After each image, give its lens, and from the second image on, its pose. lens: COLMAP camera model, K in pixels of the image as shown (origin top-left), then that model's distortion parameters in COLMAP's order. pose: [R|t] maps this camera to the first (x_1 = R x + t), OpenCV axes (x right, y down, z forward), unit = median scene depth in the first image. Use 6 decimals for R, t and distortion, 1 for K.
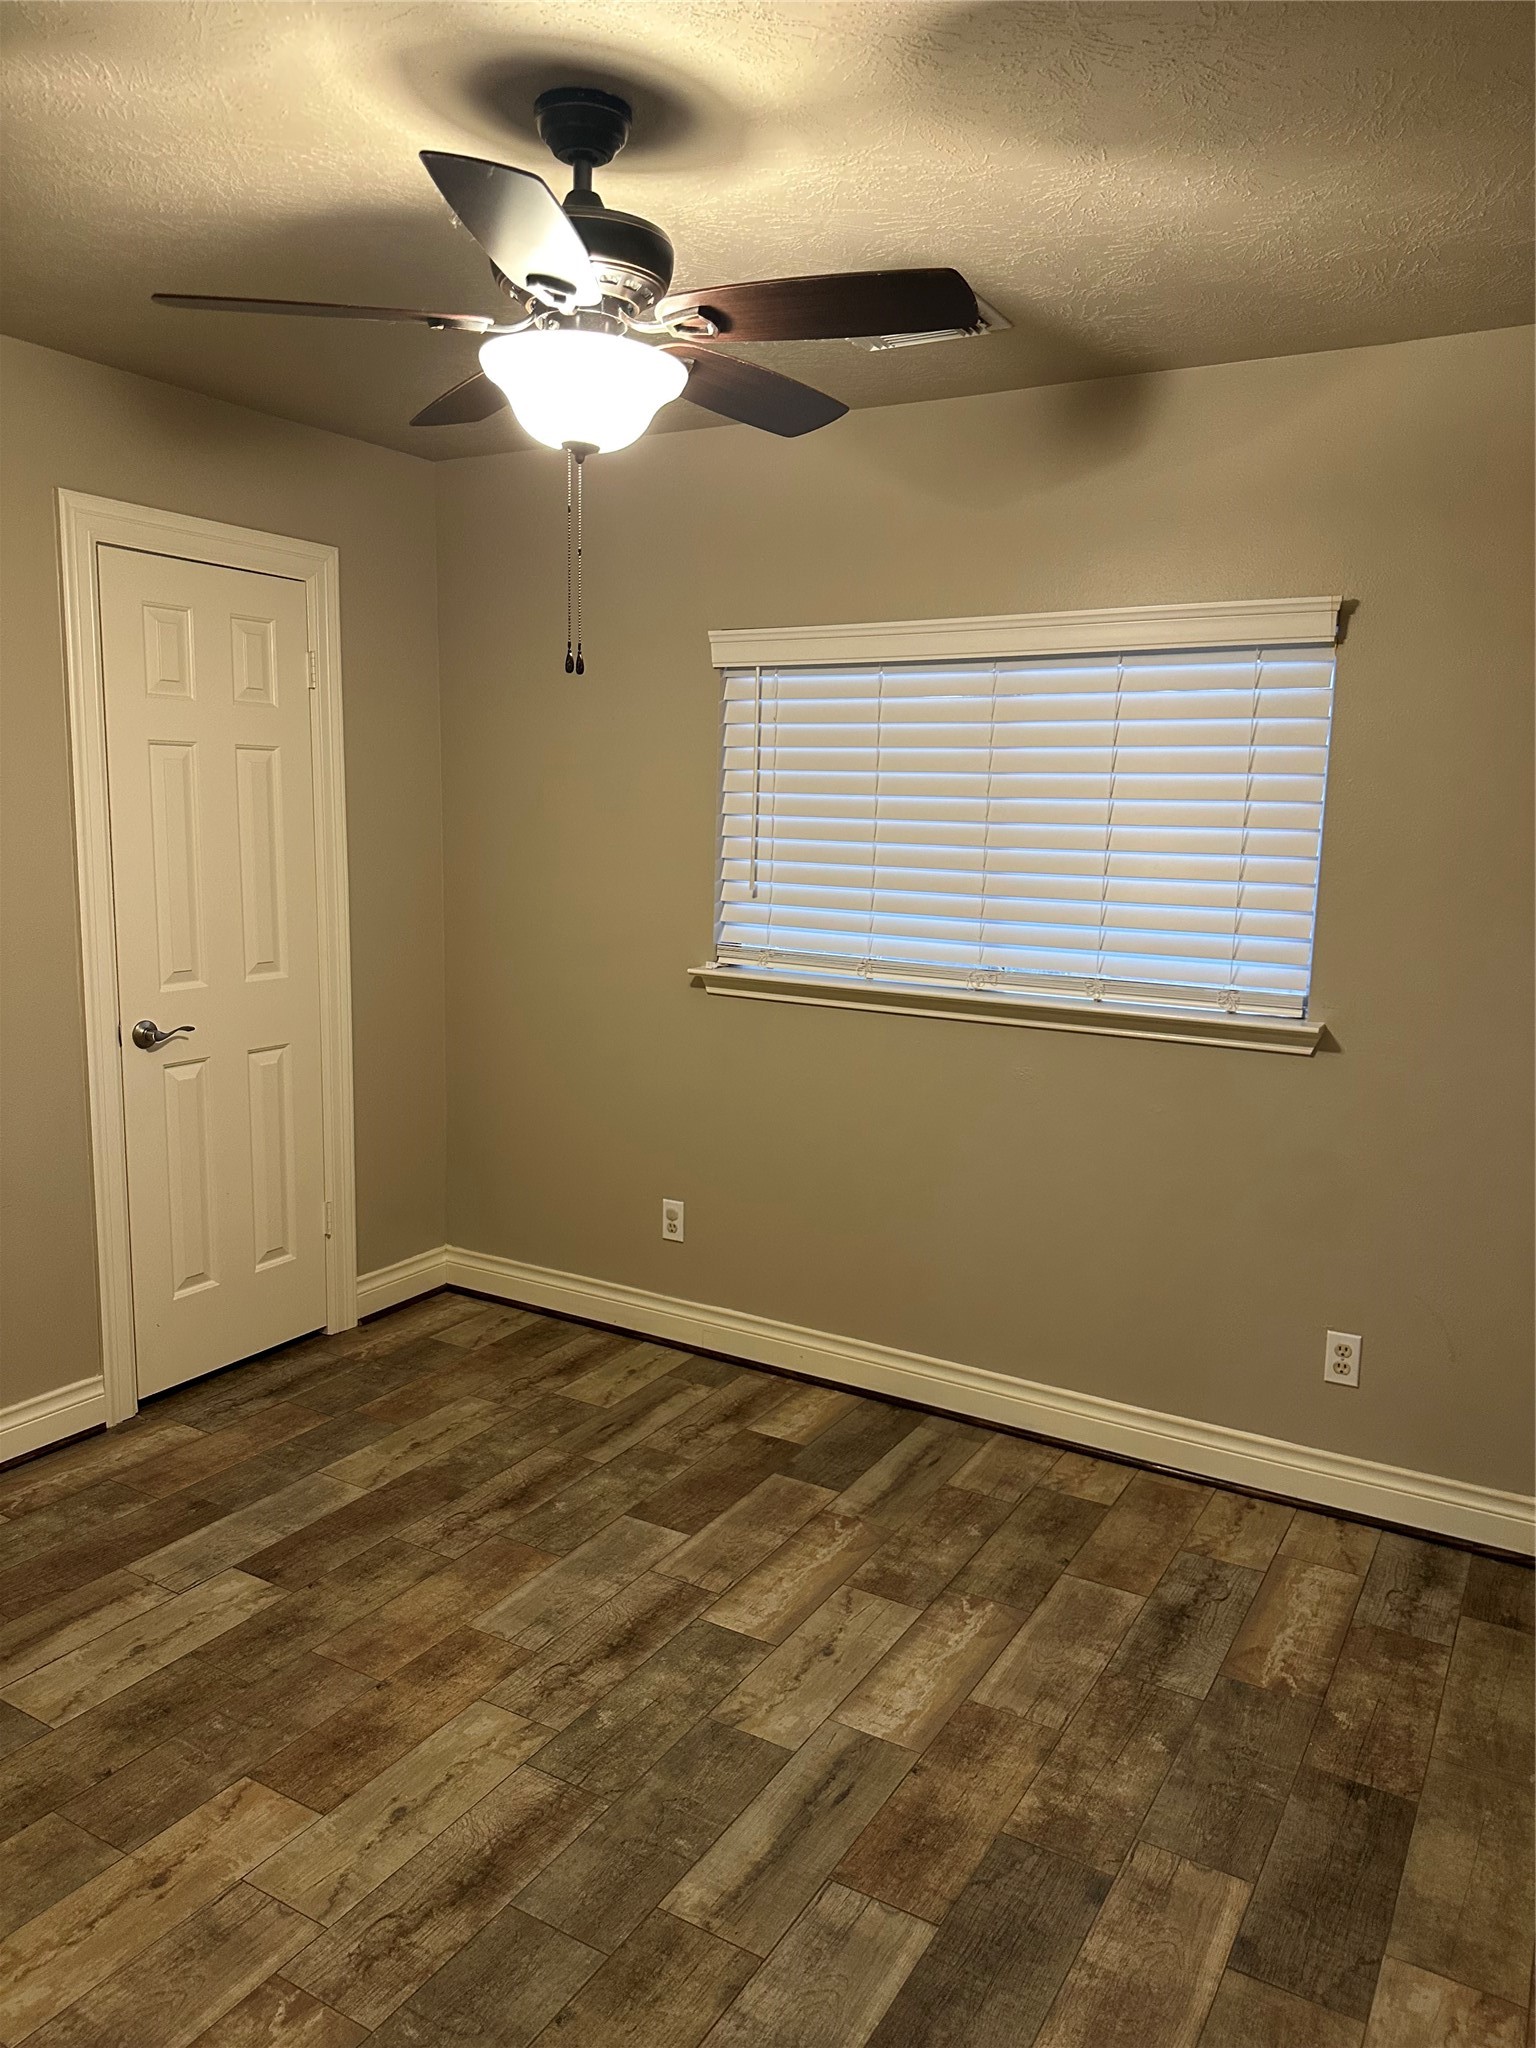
lens RADIAL K [[1445.7, 0, 732.6], [0, 1445.7, 1045.7], [0, 0, 1]] dist [0.026793, -0.038968]
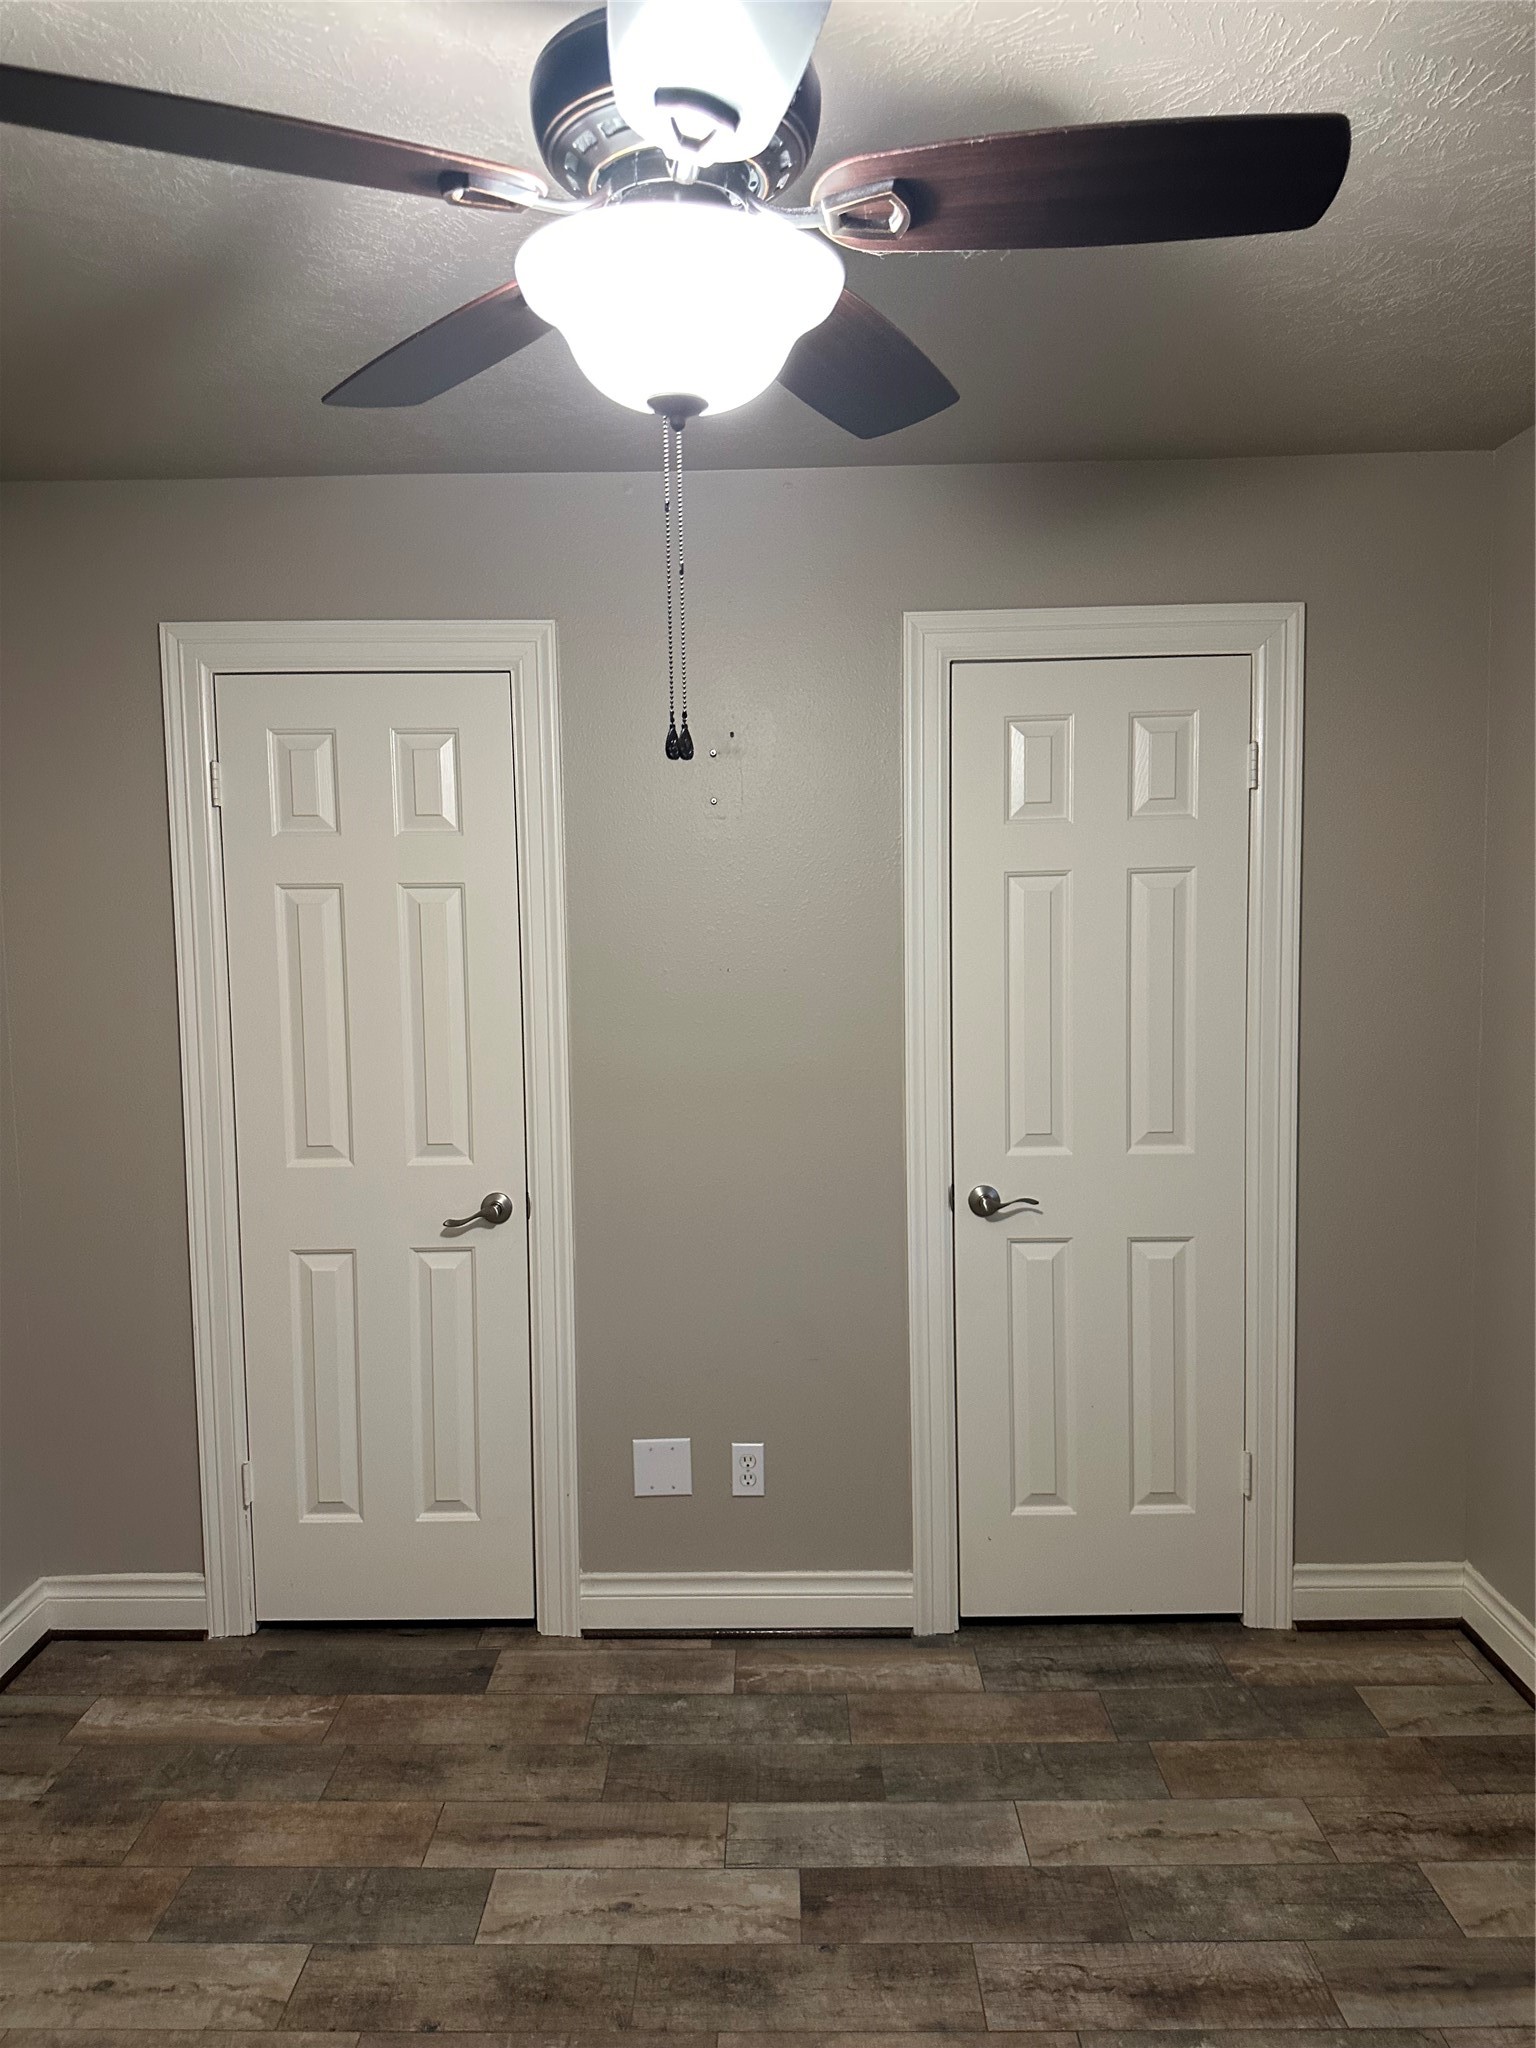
lens RADIAL K [[1445.7, 0, 782.4], [0, 1445.7, 1026.8], [0, 0, 1]] dist [0.026793, -0.038968]
pose [[0.508179, 0.039321, -0.860354, 0.283036], [-0.117661, 0.992761, -0.024125, -0.077260], [0.853177, 0.113490, 0.509127, 0.436333]]
